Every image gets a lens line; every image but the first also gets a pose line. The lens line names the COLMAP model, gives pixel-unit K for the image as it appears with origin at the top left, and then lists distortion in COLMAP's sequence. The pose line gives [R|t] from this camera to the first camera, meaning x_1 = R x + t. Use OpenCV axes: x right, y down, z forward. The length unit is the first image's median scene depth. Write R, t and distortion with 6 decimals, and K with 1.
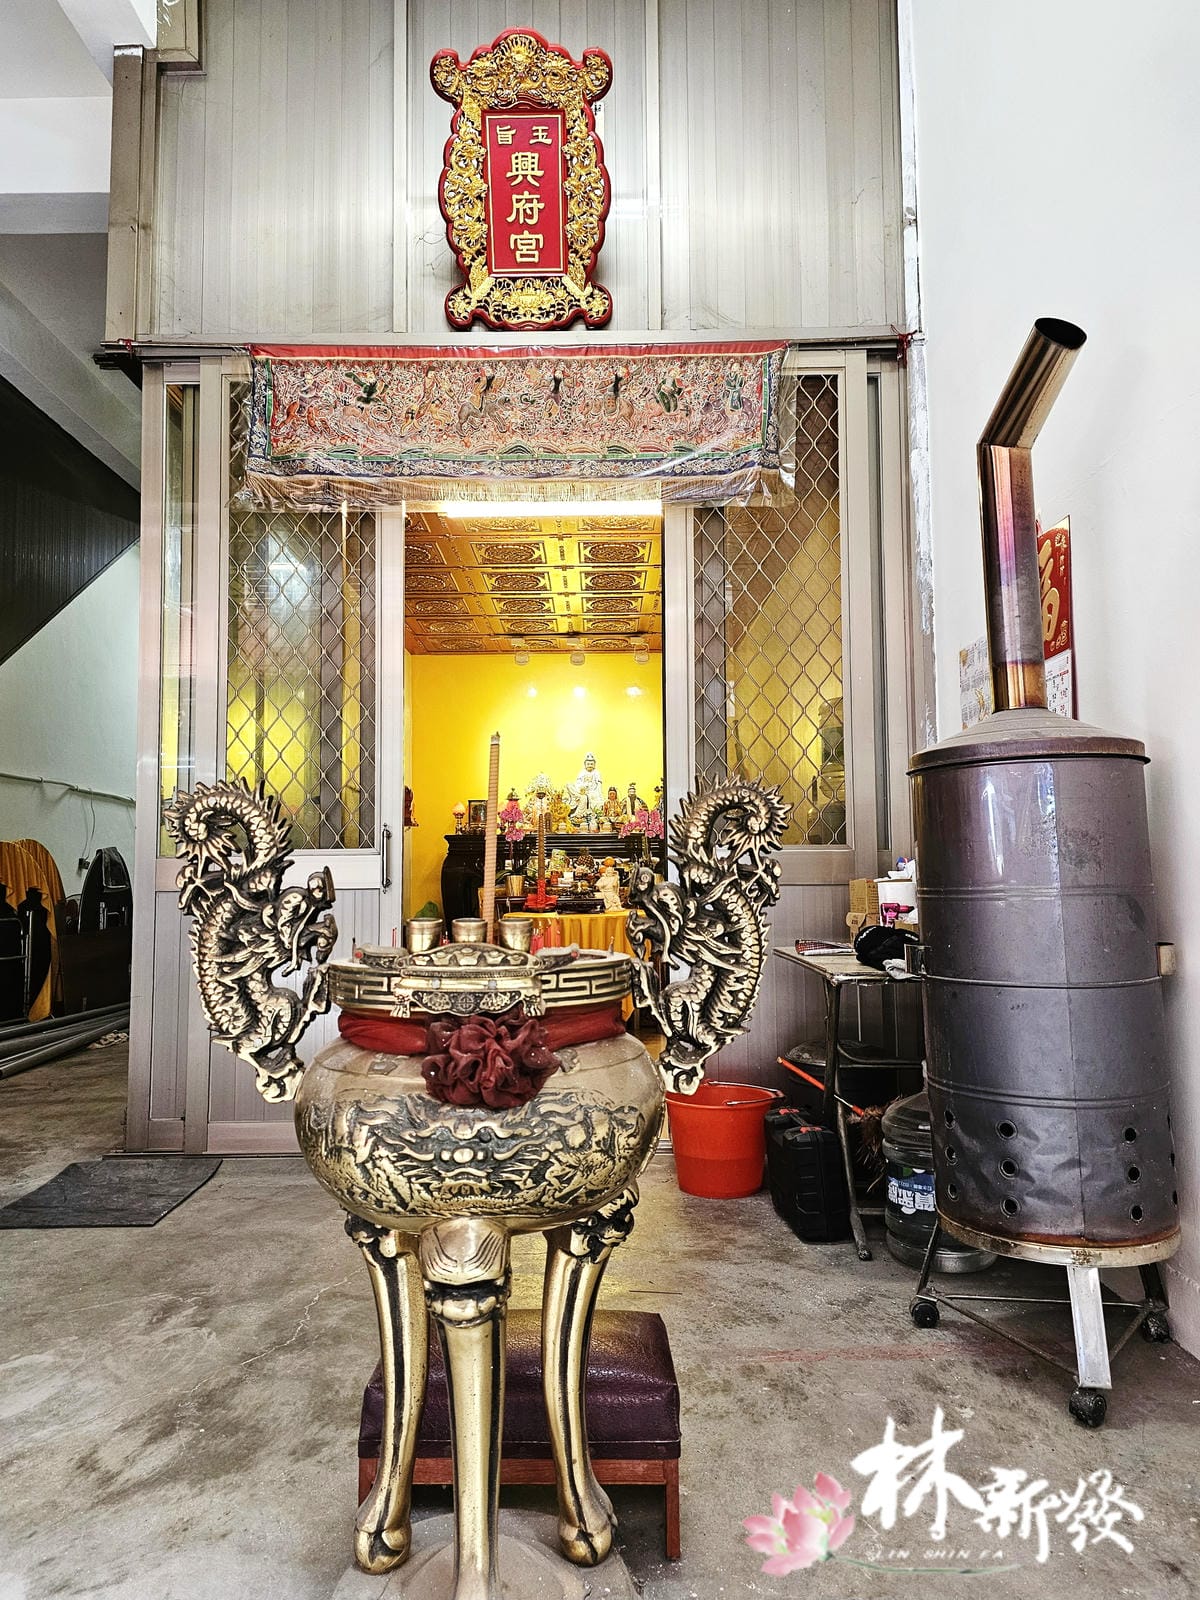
lens RADIAL K [[1109.4, 0, 577.5], [0, 1109.4, 798.8], [0, 0, 1]] dist [0.055699, -0.051213]
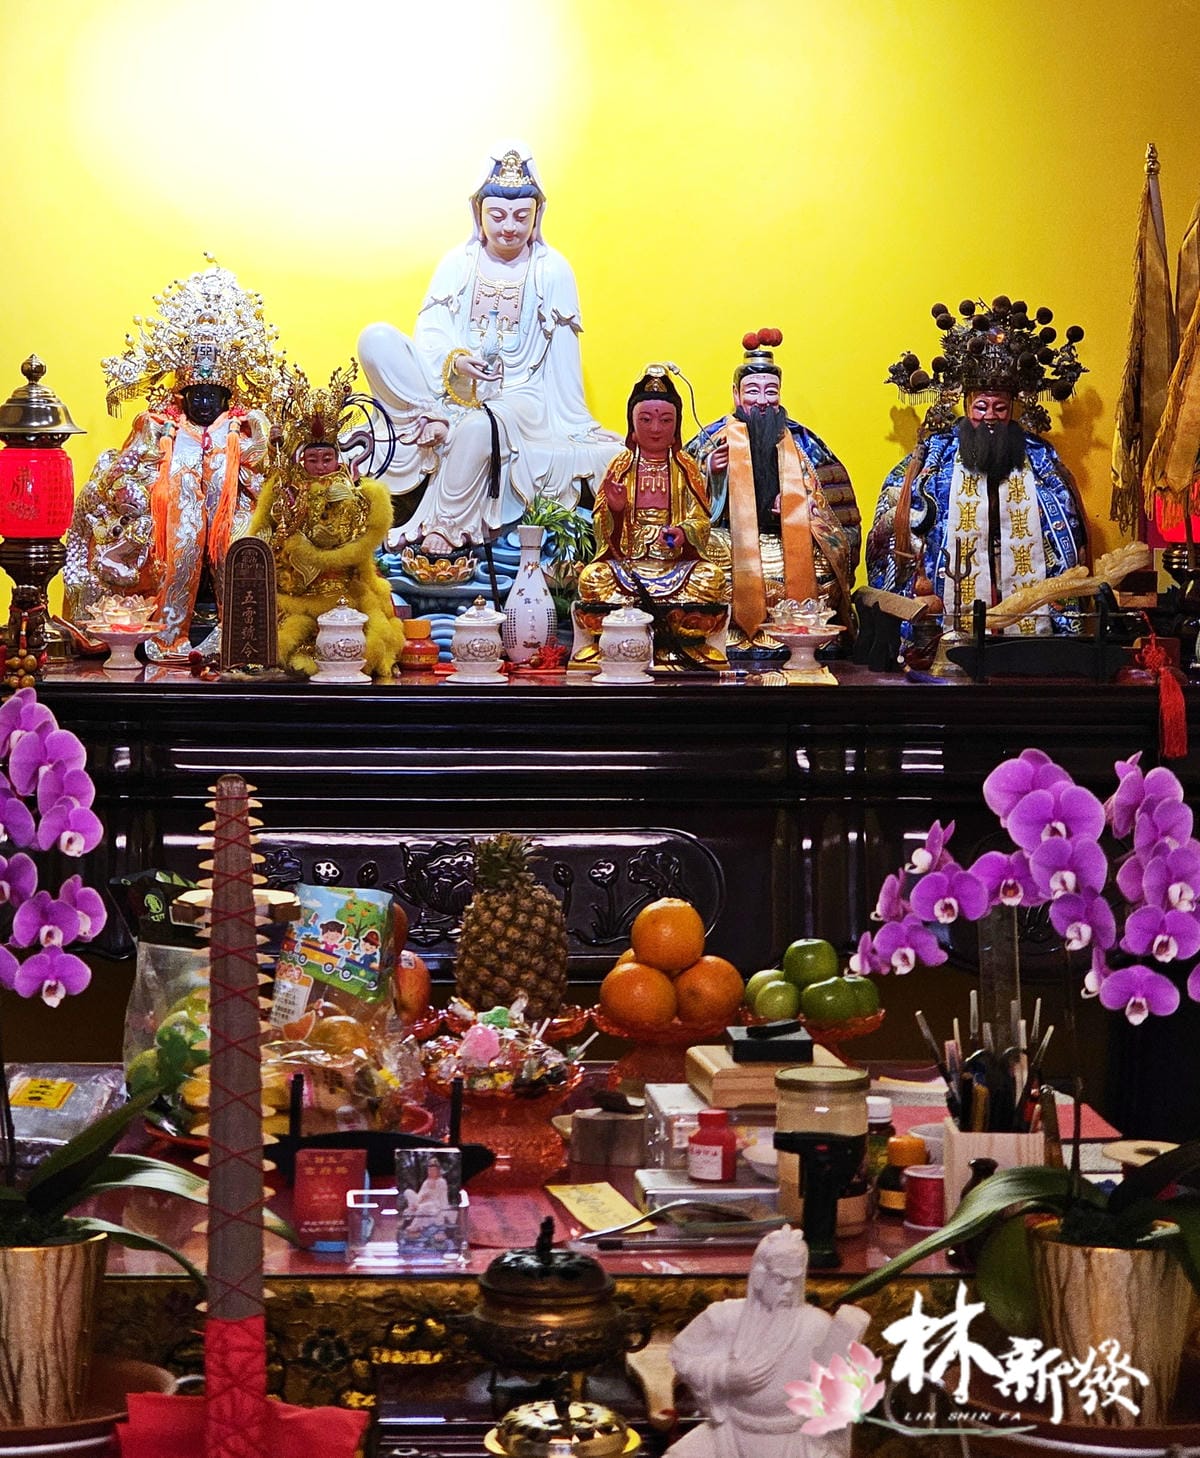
lens RADIAL K [[3910.4, 0, 600.0], [0, 3910.4, 729.0], [0, 0, 1]] dist [-0.417720, 0.017281]
pose [[0.996606, 0.011166, 0.081555, -0.126975], [-0.023719, 0.987689, 0.154620, -0.275494], [-0.078825, -0.156030, 0.984602, 2.612464]]
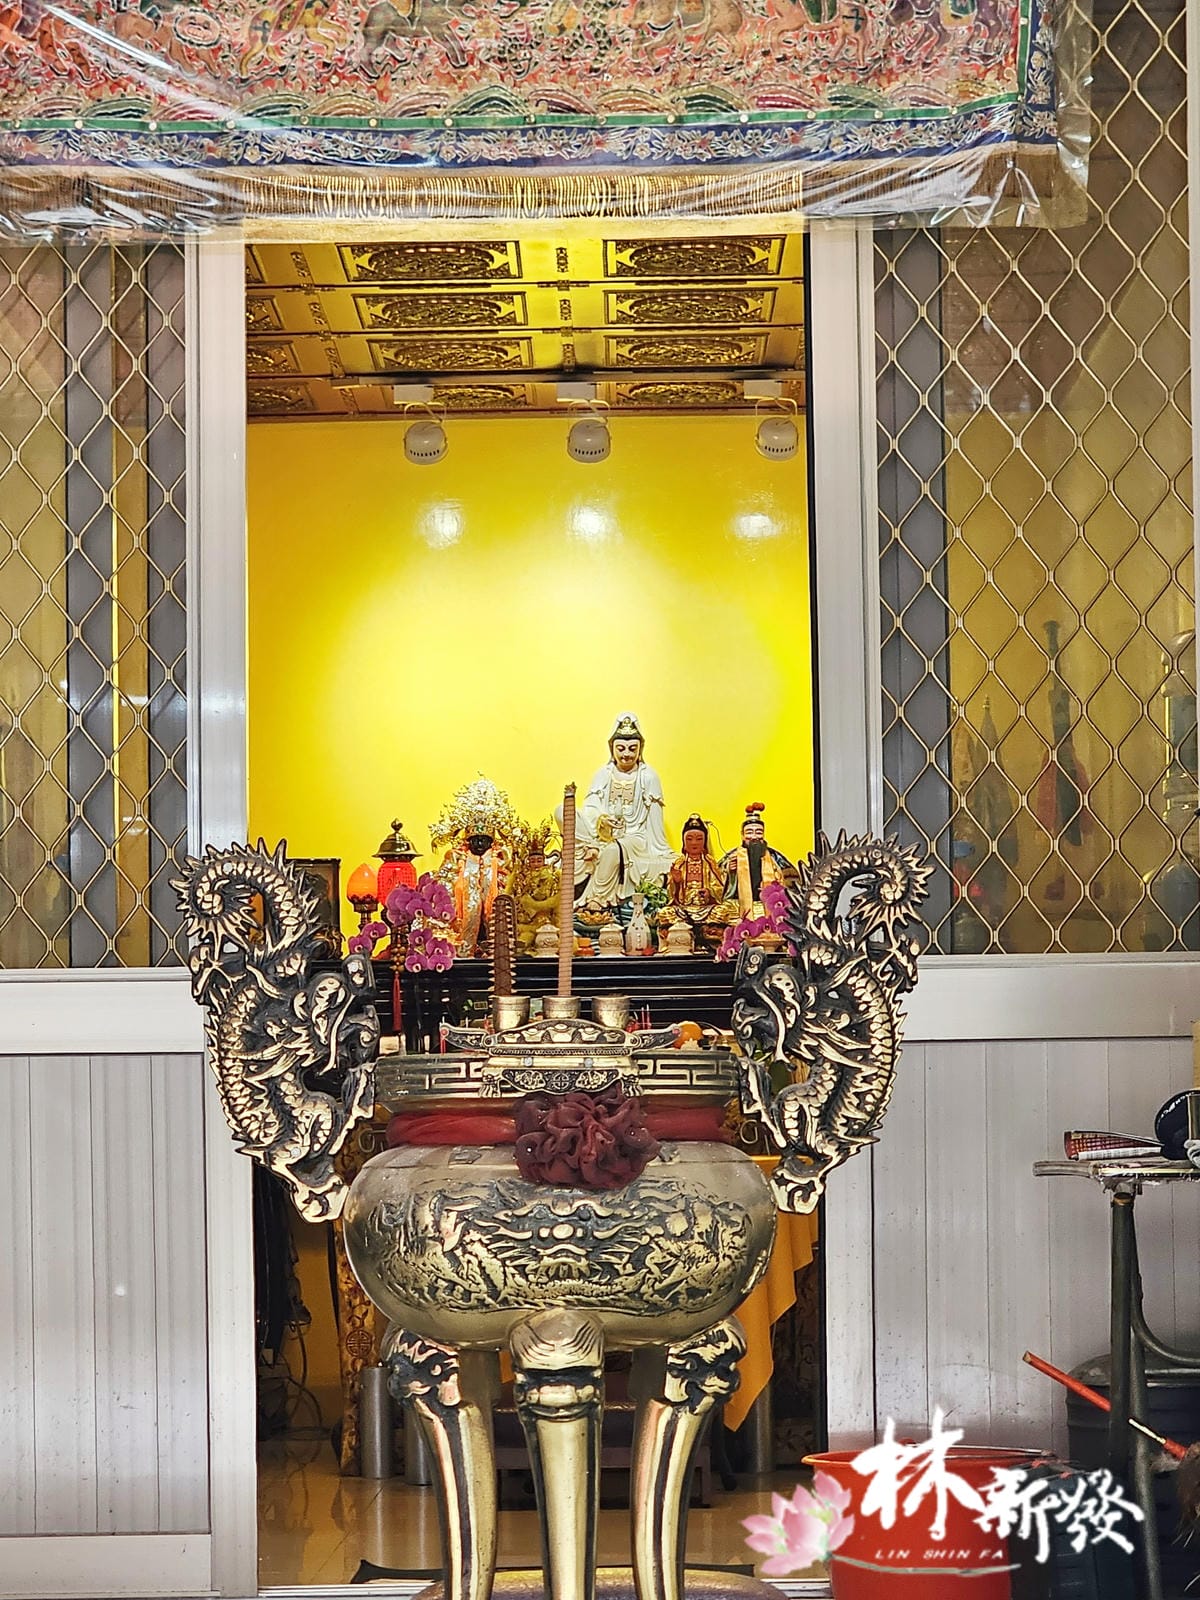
lens RADIAL K [[4721.3, 0, 535.8], [0, 4721.3, 799.2], [0, 0, 1]] dist [-1.346155, 27.615976]
pose [[0.999985, -0.005356, 0.000724, -0.103340], [0.005363, 0.999933, -0.010241, -0.011778], [-0.000669, 0.010245, 0.999947, -2.497948]]
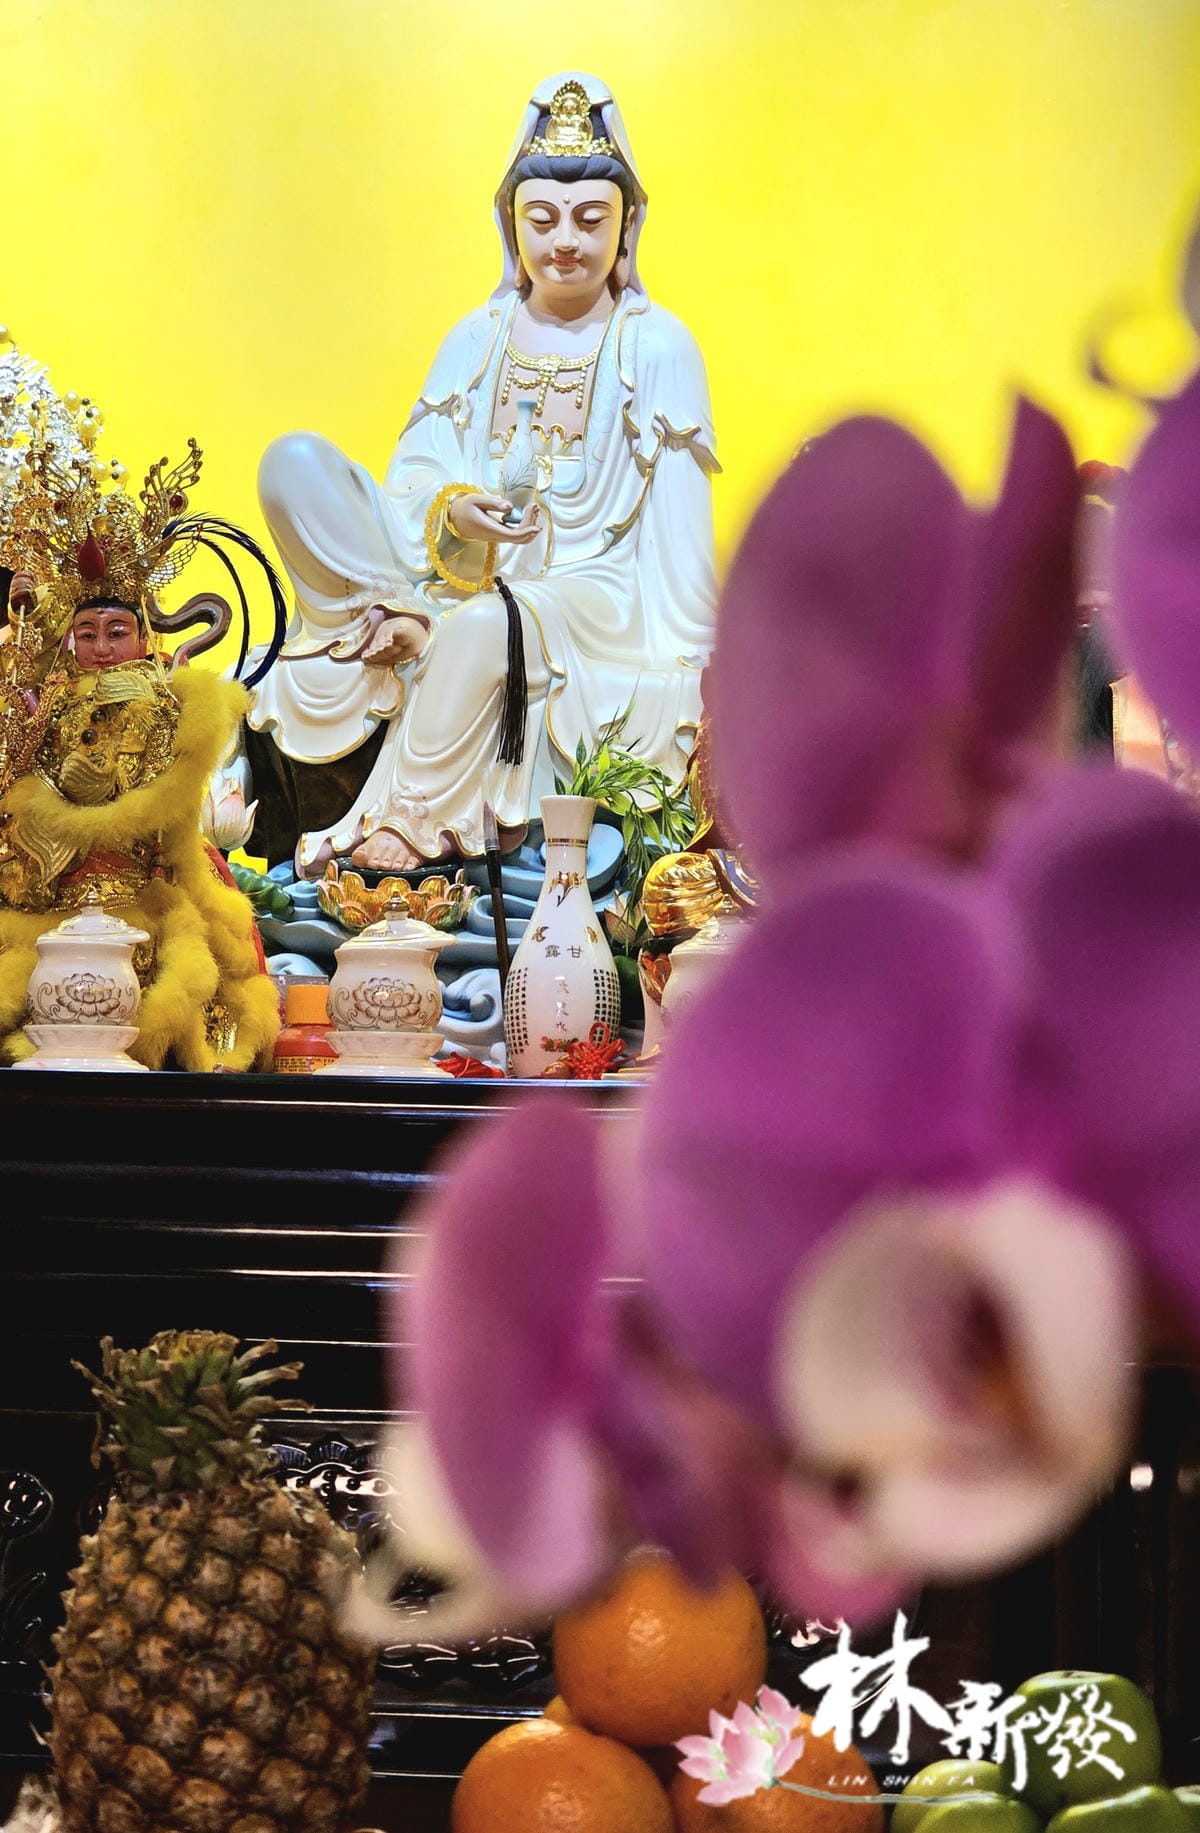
lens RADIAL K [[3719.5, 0, 456.8], [0, 3719.5, 987.2], [0, 0, 1]] dist [-0.166363, 3.348885]
pose [[0.995072, 0.026371, -0.095582, 0.187519], [-0.025457, 0.999618, 0.010774, 0.133402], [0.095830, -0.008288, 0.995363, 4.431817]]
